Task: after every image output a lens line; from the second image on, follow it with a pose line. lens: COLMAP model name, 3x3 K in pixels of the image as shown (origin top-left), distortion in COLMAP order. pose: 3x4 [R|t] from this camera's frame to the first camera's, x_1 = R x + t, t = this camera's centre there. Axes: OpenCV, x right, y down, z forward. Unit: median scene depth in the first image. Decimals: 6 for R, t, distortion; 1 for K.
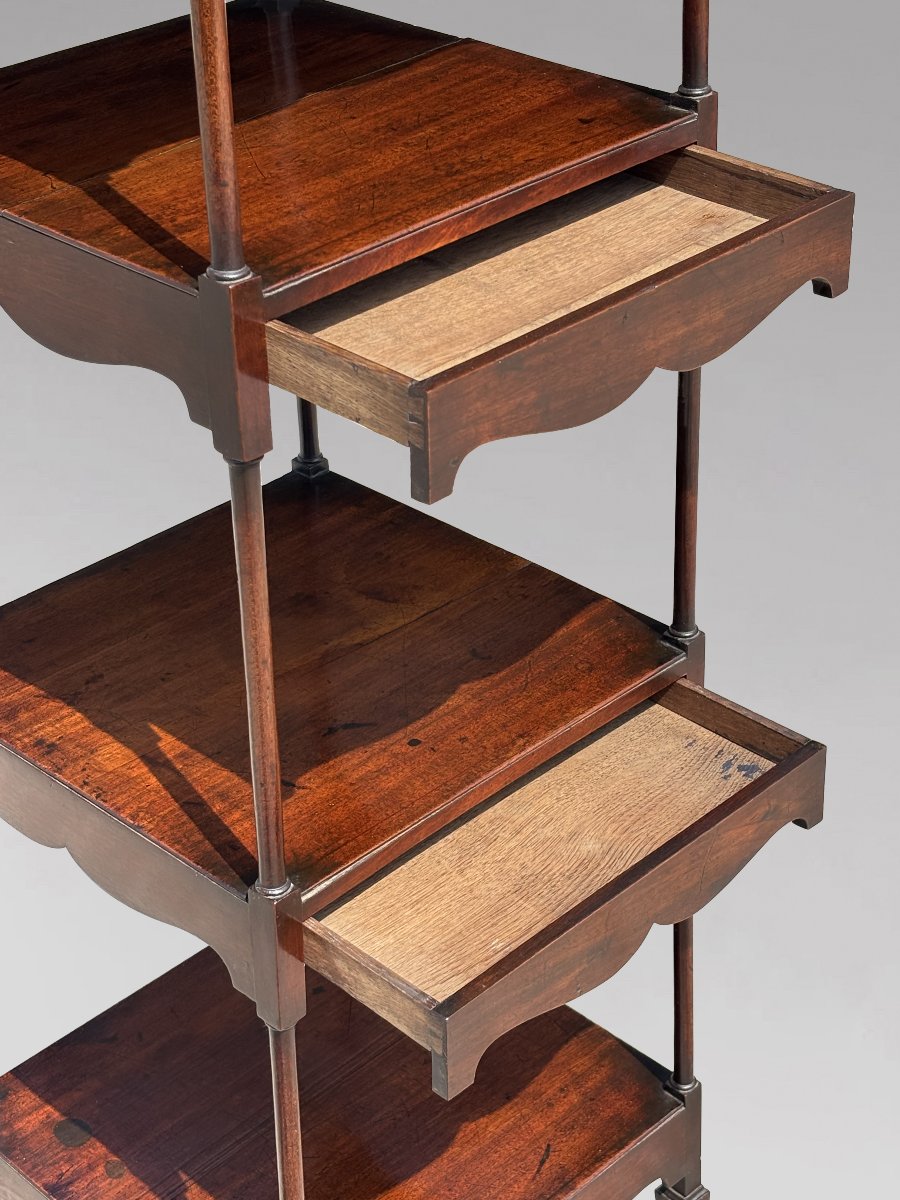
lens RADIAL K [[2169.2, 0, 470.8], [0, 2169.2, 596.6], [0, 0, 1]] dist [0.279621, -1.321684]
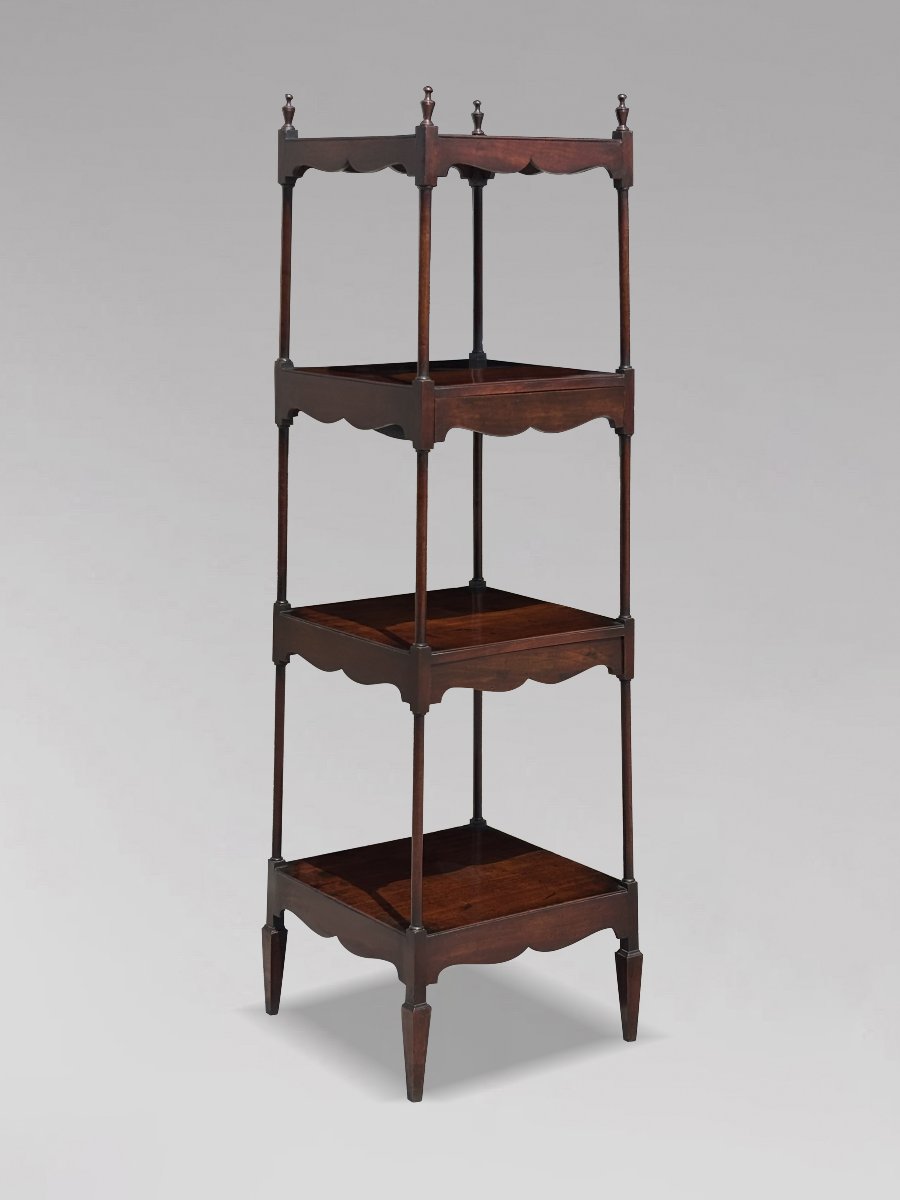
lens RADIAL K [[2169.2, 0, 470.8], [0, 2169.2, 596.6], [0, 0, 1]] dist [0.279621, -1.321684]
pose [[0.983565, 0.054213, -0.172224, 0.349710], [-0.111333, 0.933038, -0.342118, 0.831302], [0.142145, 0.355669, 0.923739, -1.156601]]
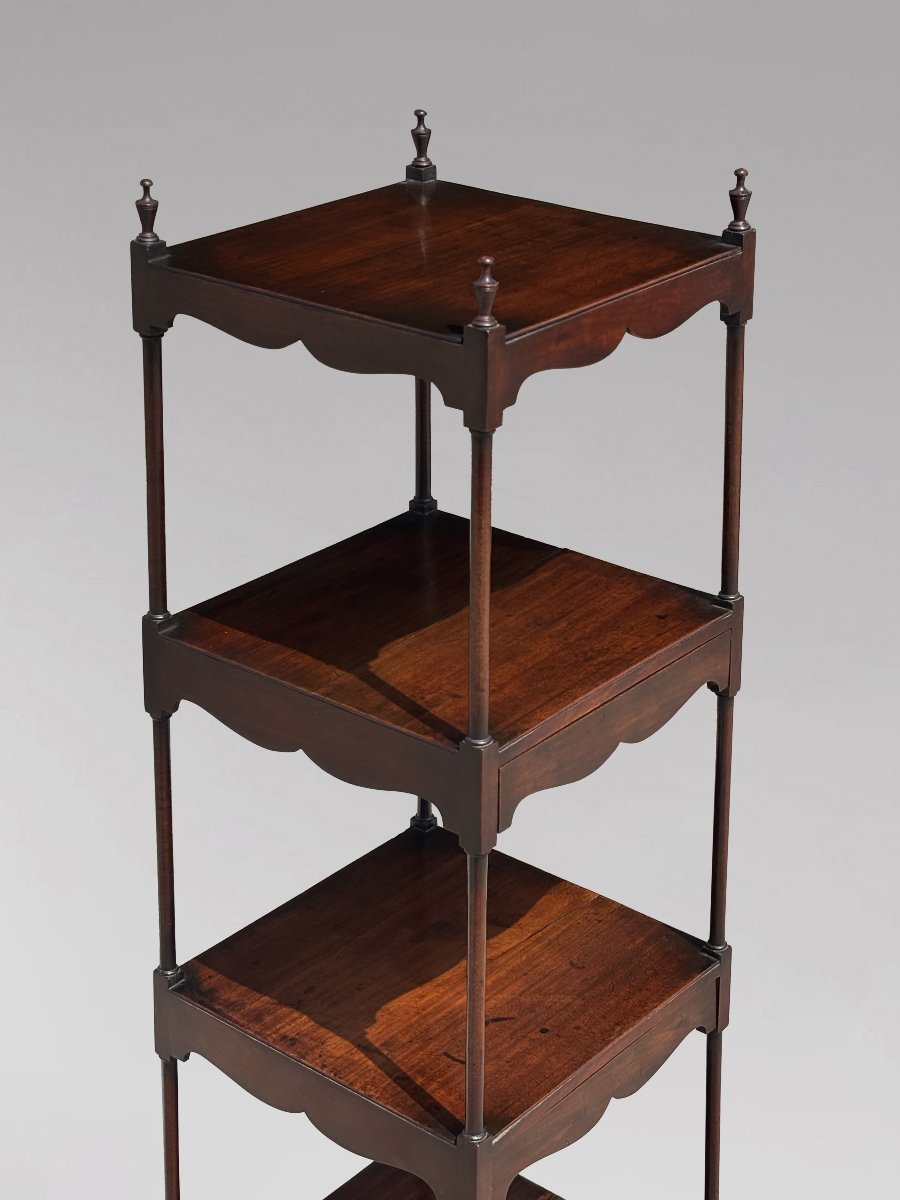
lens RADIAL K [[2169.2, 0, 470.8], [0, 2169.2, 596.6], [0, 0, 1]] dist [0.279621, -1.321684]
pose [[0.996700, -0.011664, 0.080328, -0.190478], [0.021012, 0.992964, -0.116536, -0.051340], [-0.078404, 0.117839, 0.989933, -0.474598]]
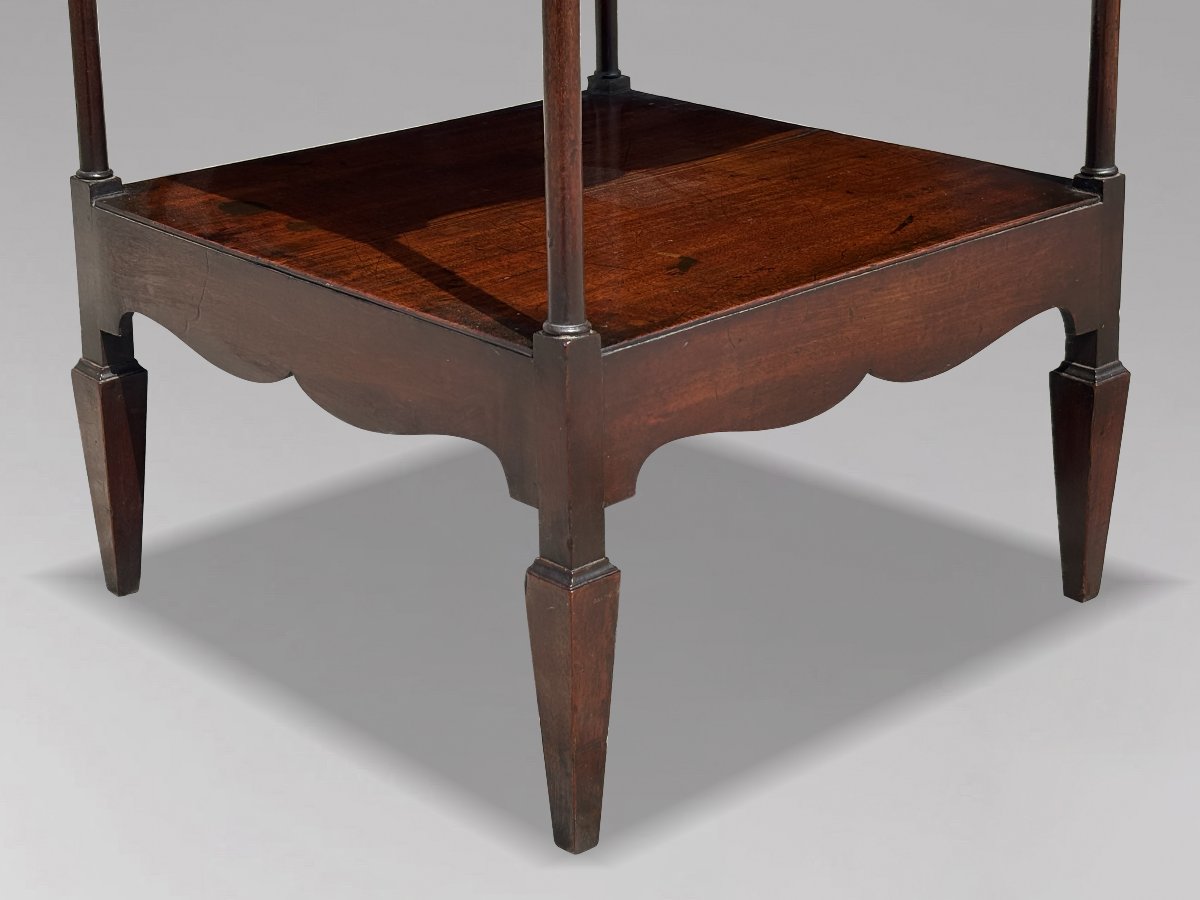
lens RADIAL K [[2180.1, 0, 600.0], [0, 2180.1, 450.0], [0, 0, 1]] dist [0.184075, -0.134709]
pose [[0.998641, 0.018817, -0.048595, -0.034653], [-0.027120, 0.983958, -0.176326, 0.542562], [0.044498, 0.177405, 0.983132, 0.382295]]
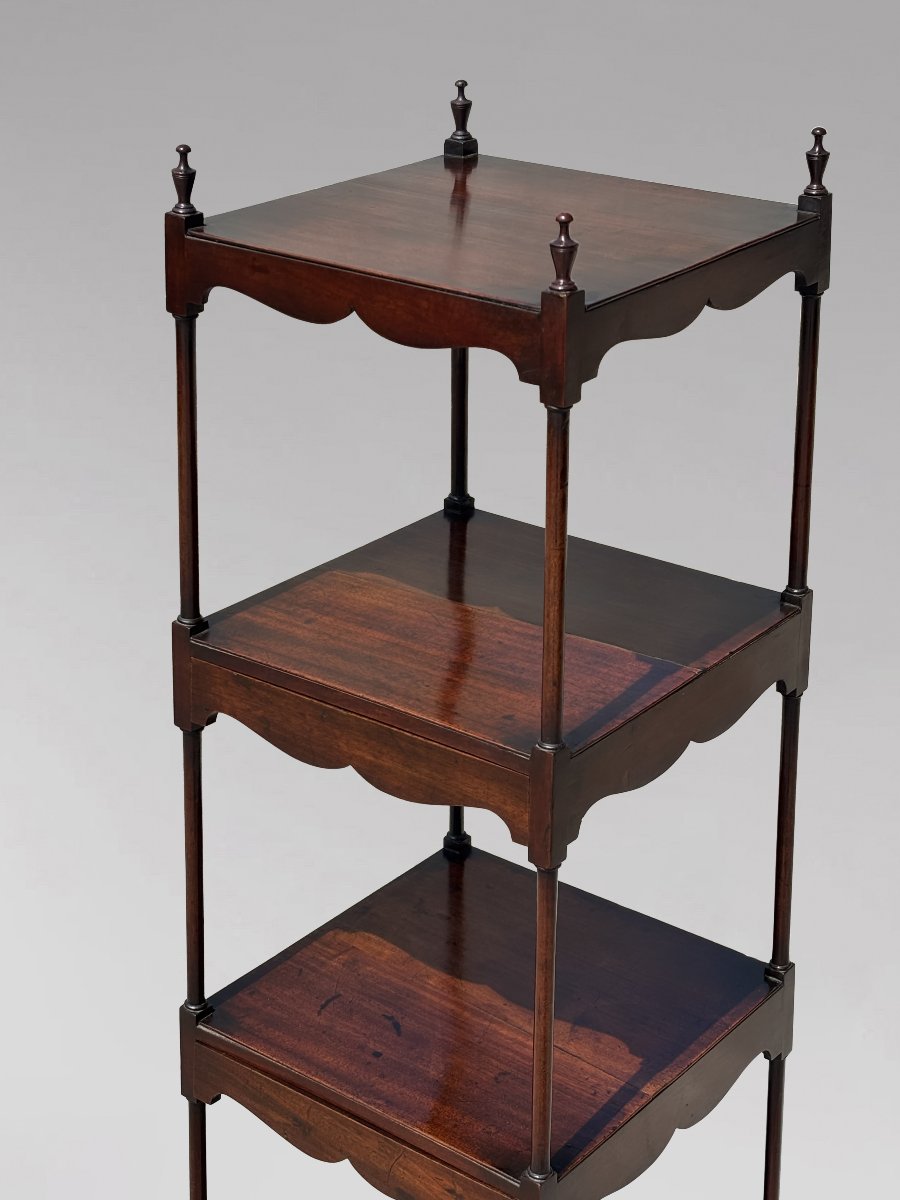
lens RADIAL K [[2180.1, 0, 440.8], [0, 2180.1, 626.7], [0, 0, 1]] dist [0.184075, -0.134709]
pose [[0.101056, 0.407749, -0.907485, 1.120450], [-0.527022, 0.795597, 0.298788, -0.582364], [0.843822, 0.448070, 0.295292, 0.519905]]
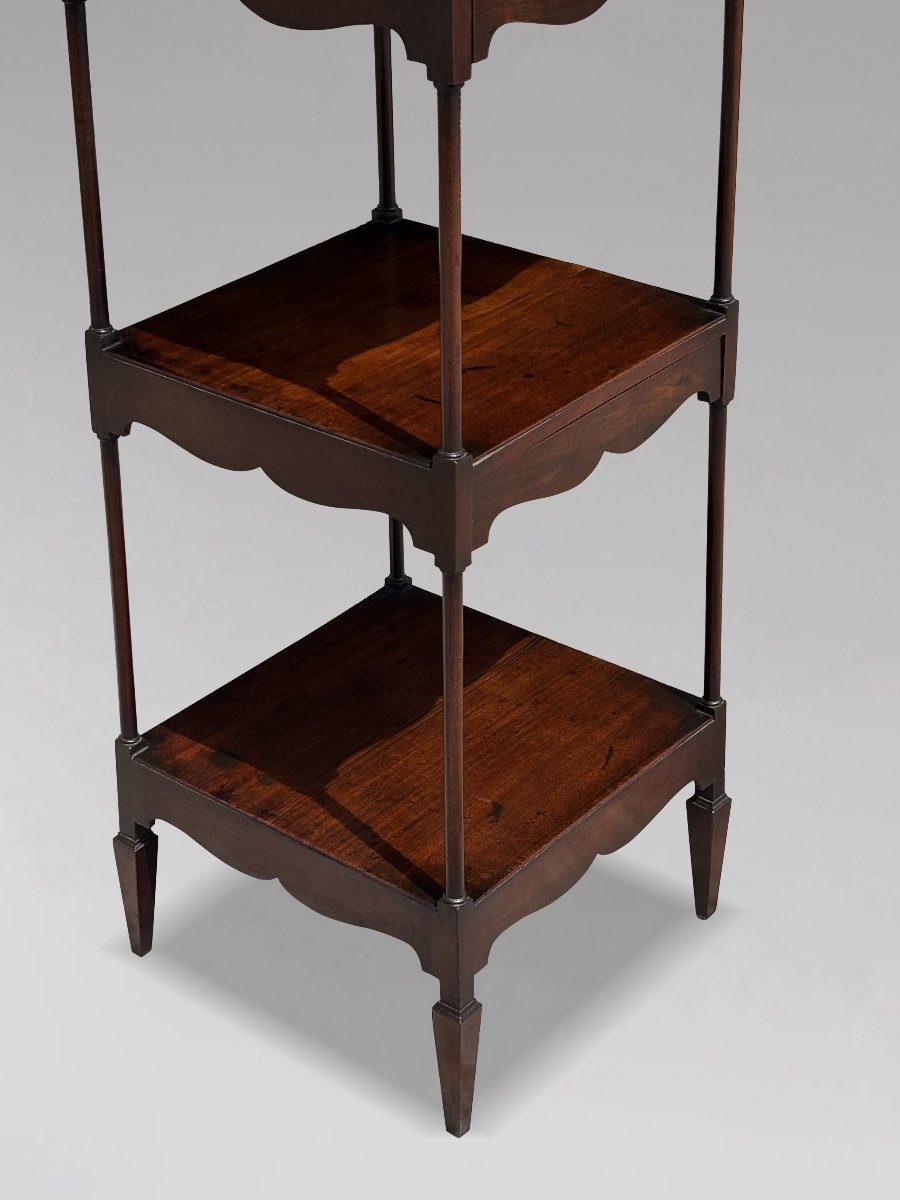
lens RADIAL K [[2180.1, 0, 440.8], [0, 2180.1, 626.7], [0, 0, 1]] dist [0.184075, -0.134709]
pose [[0.996078, -0.043151, 0.077240, -0.185209], [0.043916, 0.999001, -0.008232, 0.225733], [-0.076808, 0.011592, 0.996979, -0.276703]]
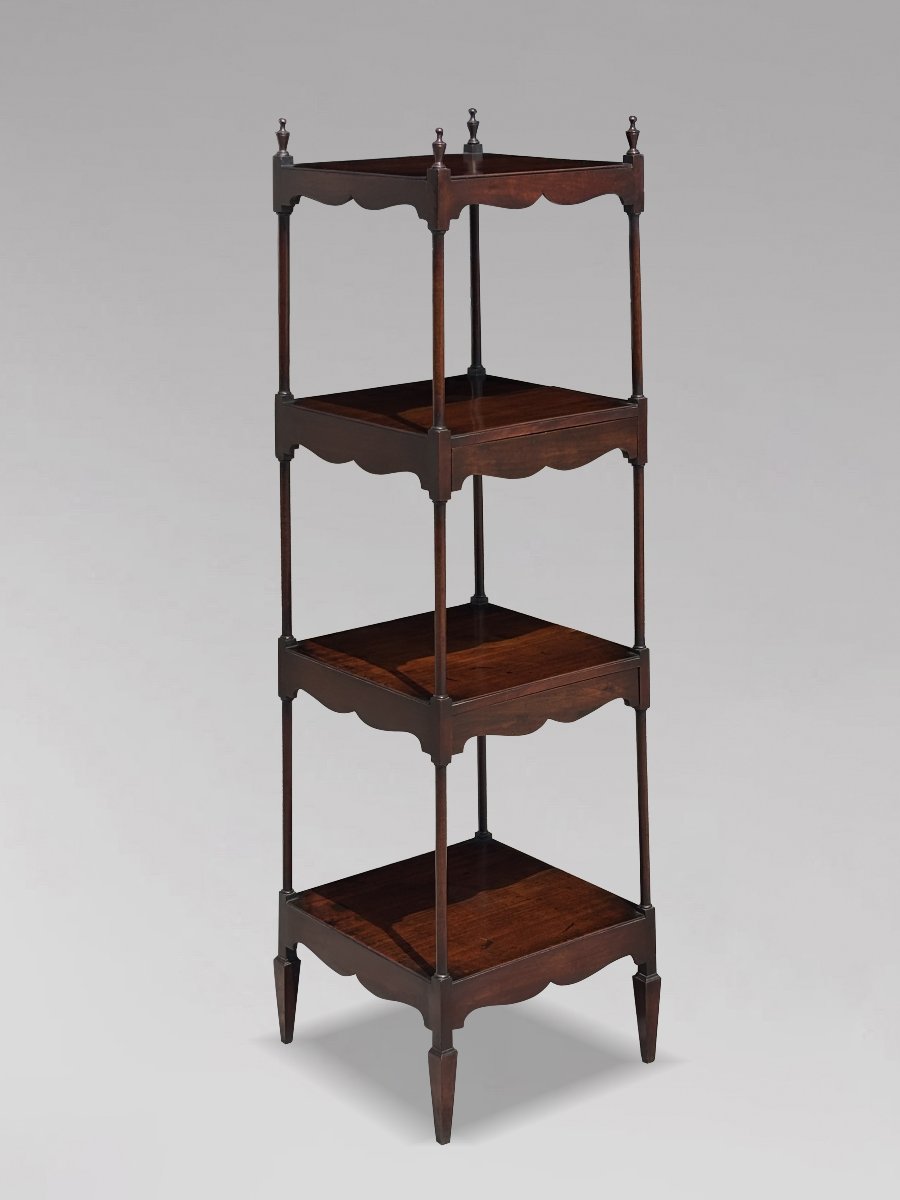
lens RADIAL K [[2166.6, 0, 450.0], [0, 2166.6, 600.0], [0, 0, 1]] dist [0.201134, -0.045118]
pose [[0.990601, 0.039701, -0.130896, 0.207937], [-0.073926, 0.960541, -0.268135, 0.611313], [0.115085, 0.275291, 0.954447, -1.192711]]
